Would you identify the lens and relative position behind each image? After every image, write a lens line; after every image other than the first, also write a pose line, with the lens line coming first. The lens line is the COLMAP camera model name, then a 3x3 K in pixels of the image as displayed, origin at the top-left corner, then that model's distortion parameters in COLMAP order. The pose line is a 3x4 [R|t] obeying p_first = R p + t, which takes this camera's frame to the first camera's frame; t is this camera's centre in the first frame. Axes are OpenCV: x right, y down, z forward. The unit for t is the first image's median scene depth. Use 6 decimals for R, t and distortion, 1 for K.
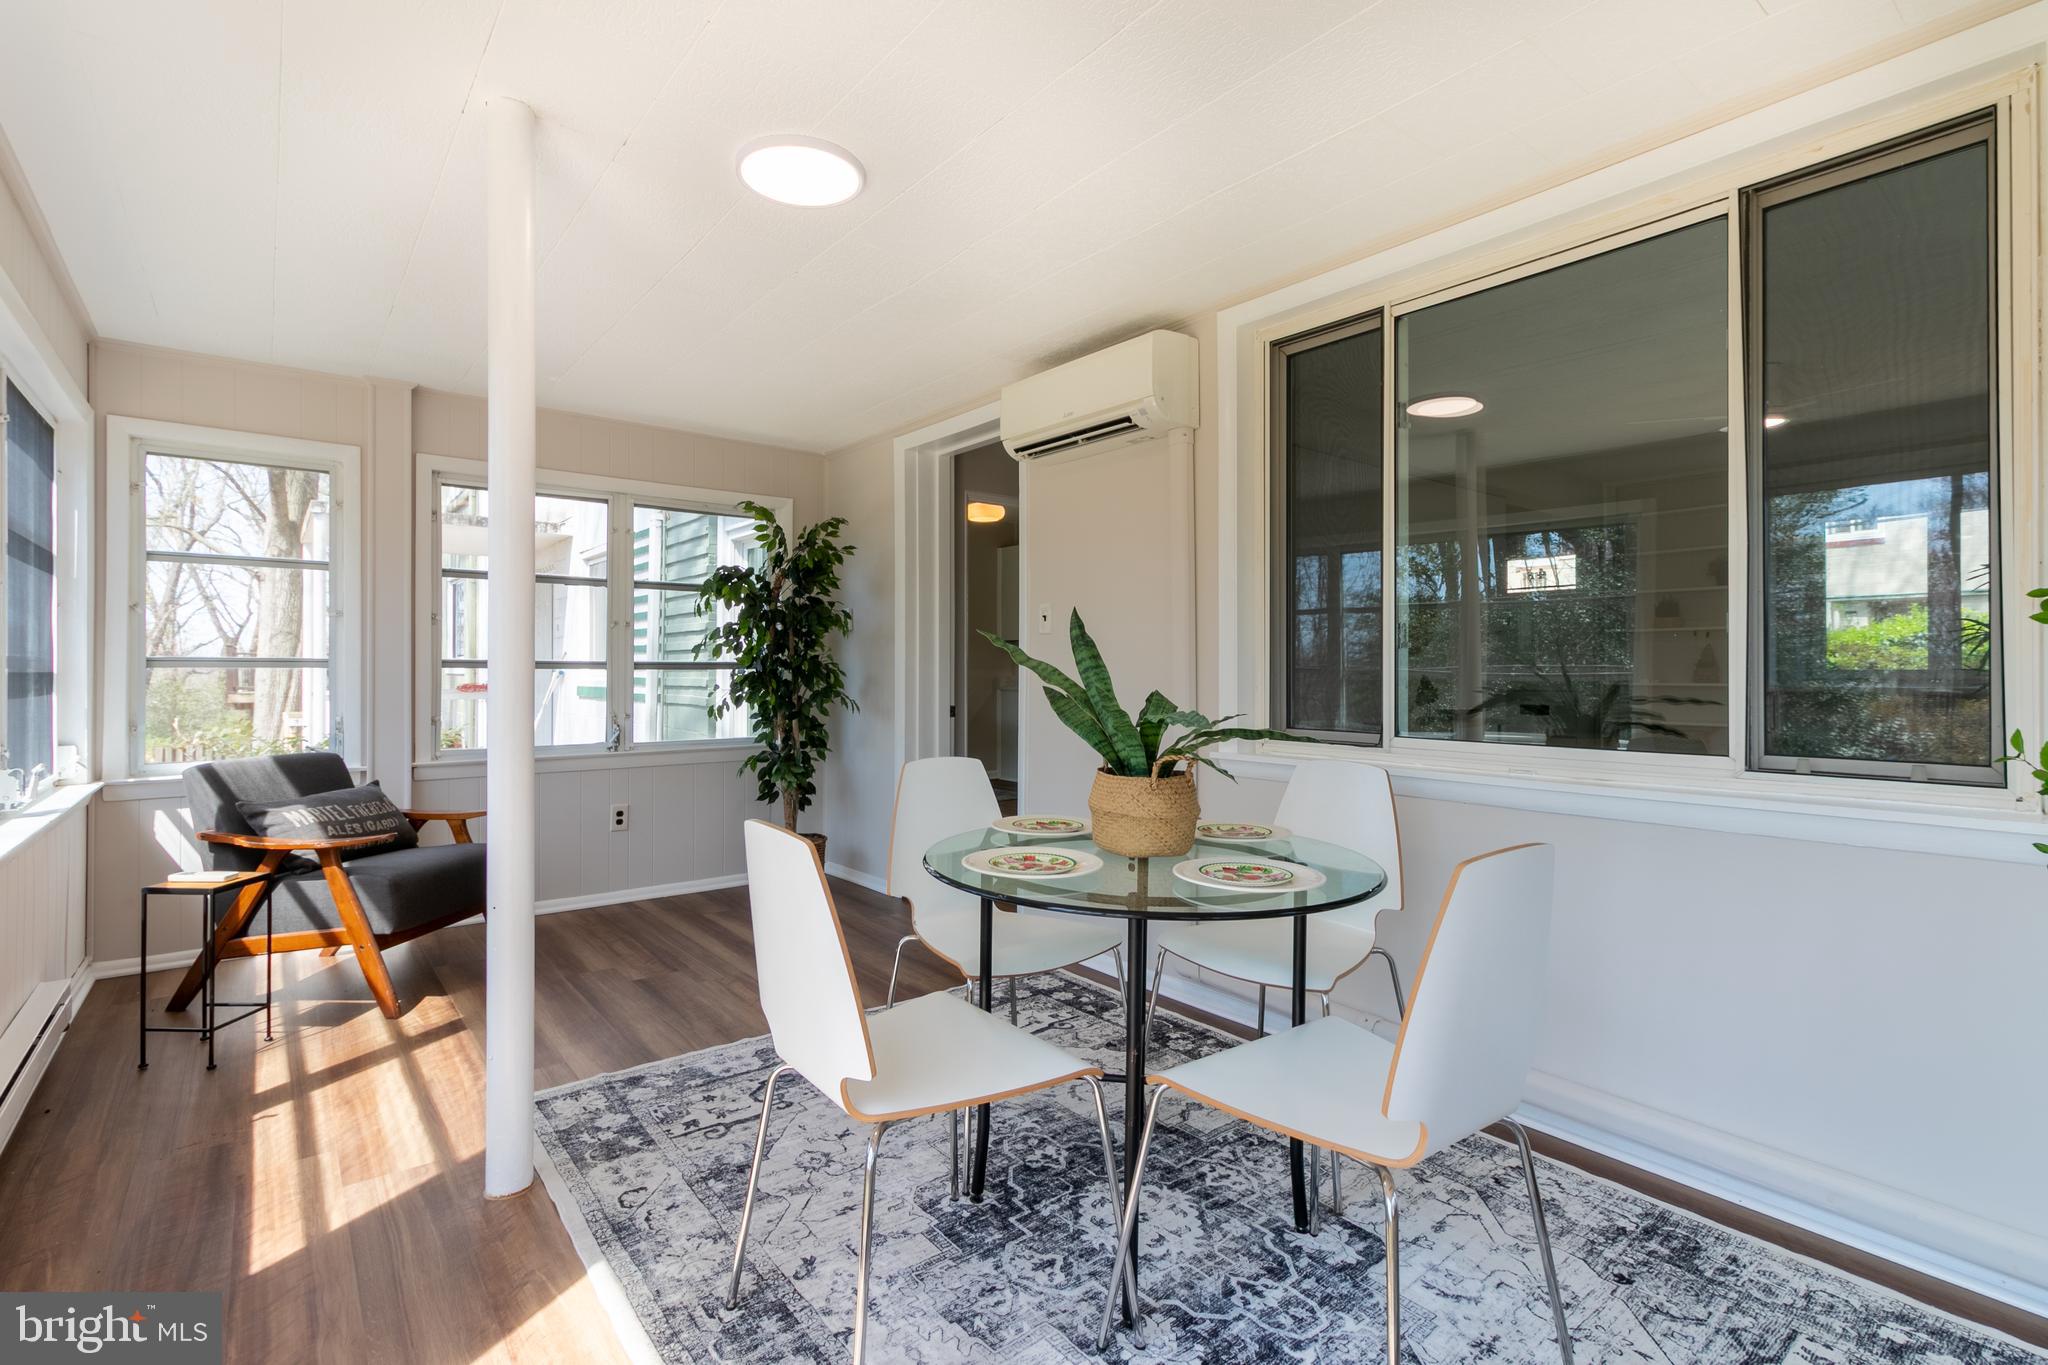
lens RADIAL K [[946.7, 0, 1013.2], [0, 946.7, 662.6], [0, 0, 1]] dist [0.005232, 0.000160]
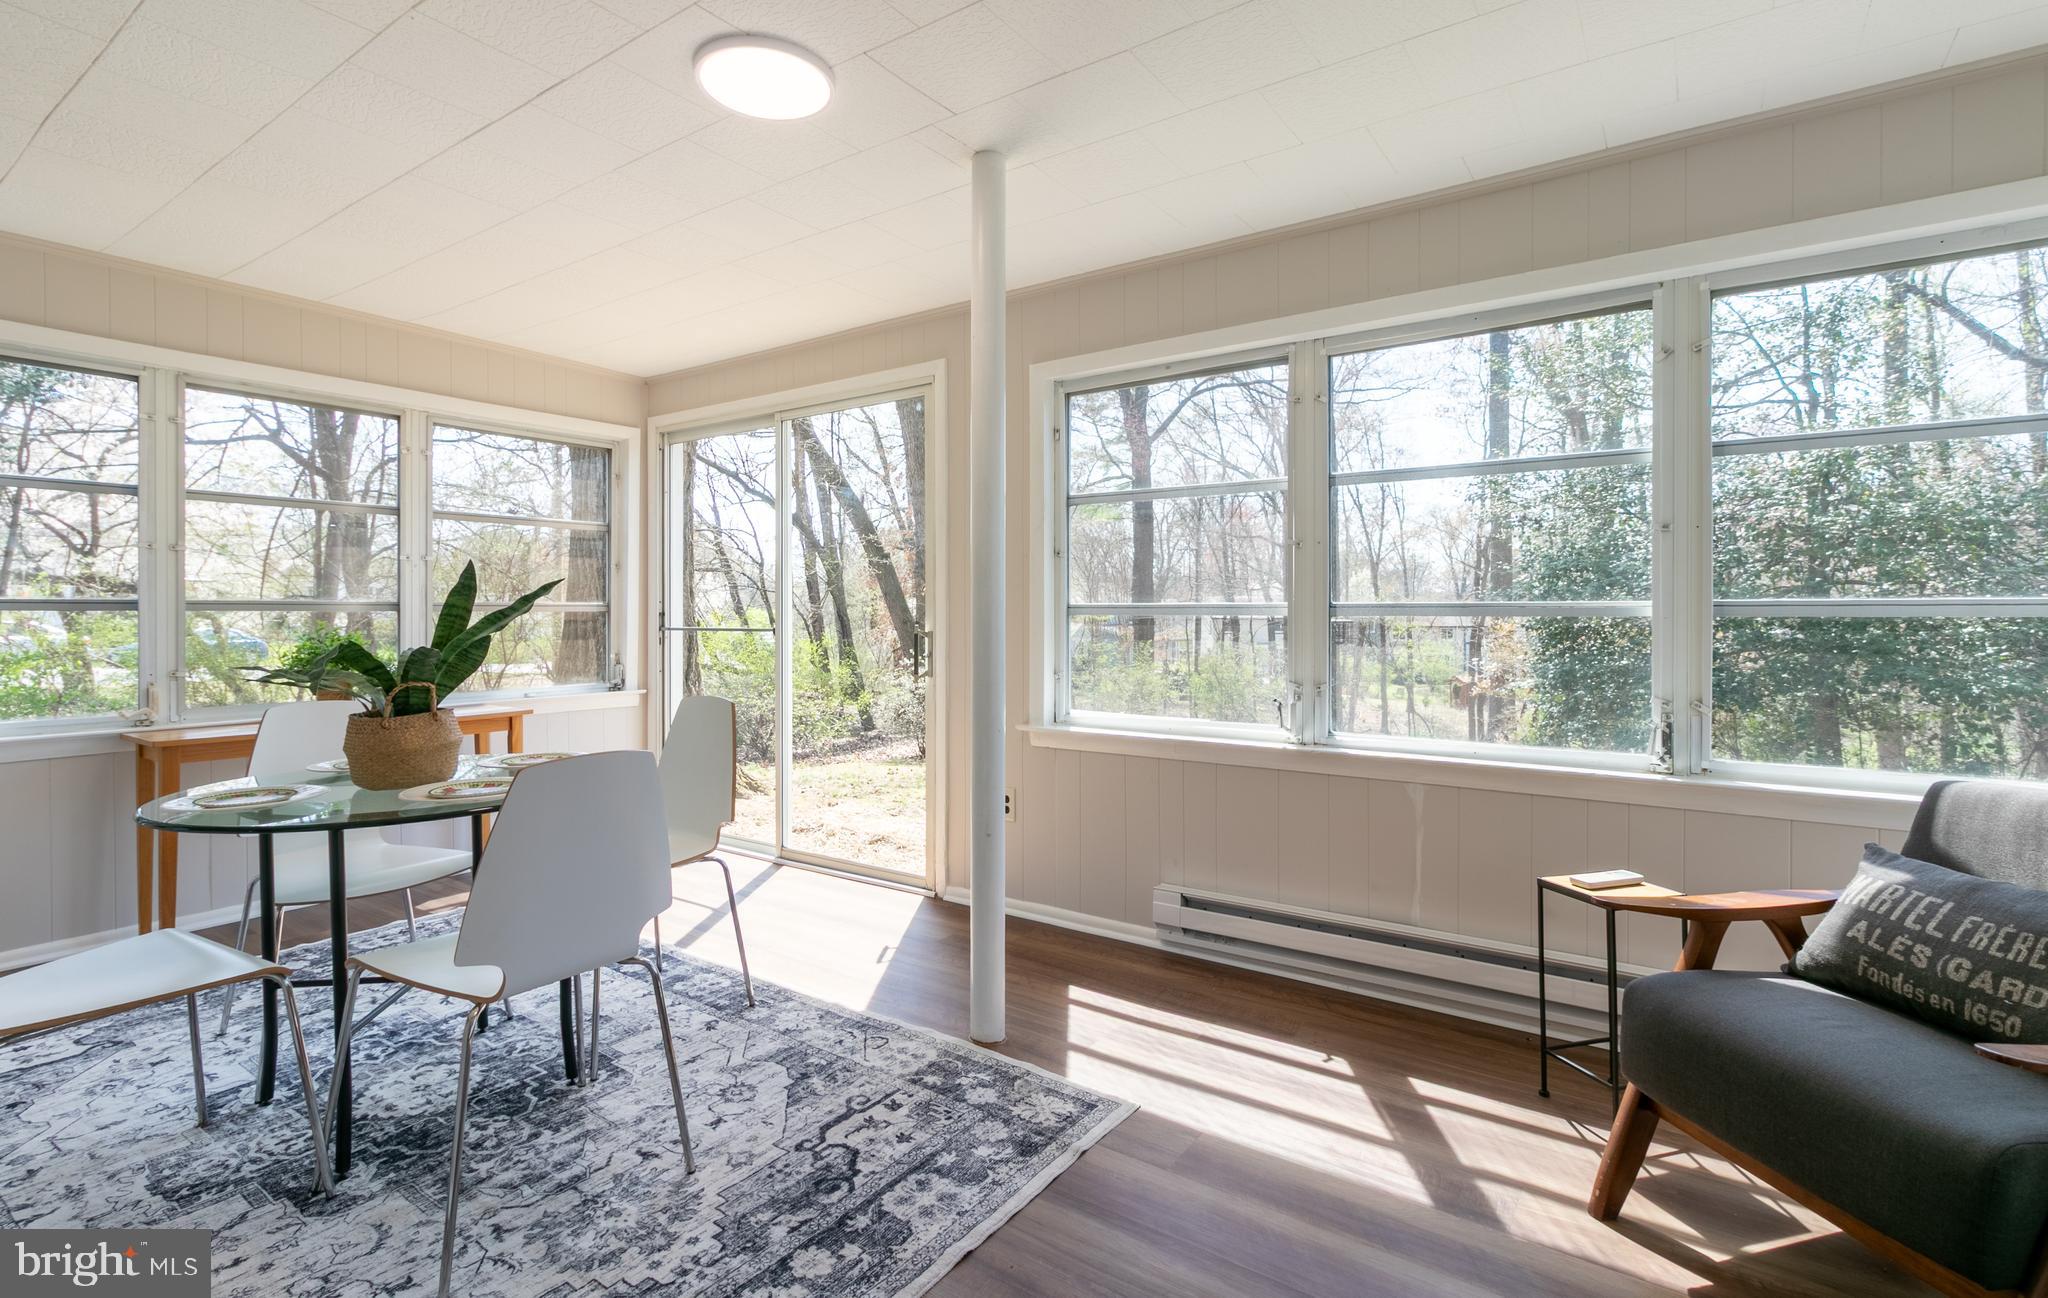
lens RADIAL K [[953.2, 0, 1024.8], [0, 953.2, 612.7], [0, 0, 1]] dist [0.005057, 0.000679]
pose [[-0.956361, -0.000111, -0.292189, -0.202172], [0.001846, 0.999978, -0.006423, 0.011892], [0.292183, -0.006682, -0.956339, 2.058570]]
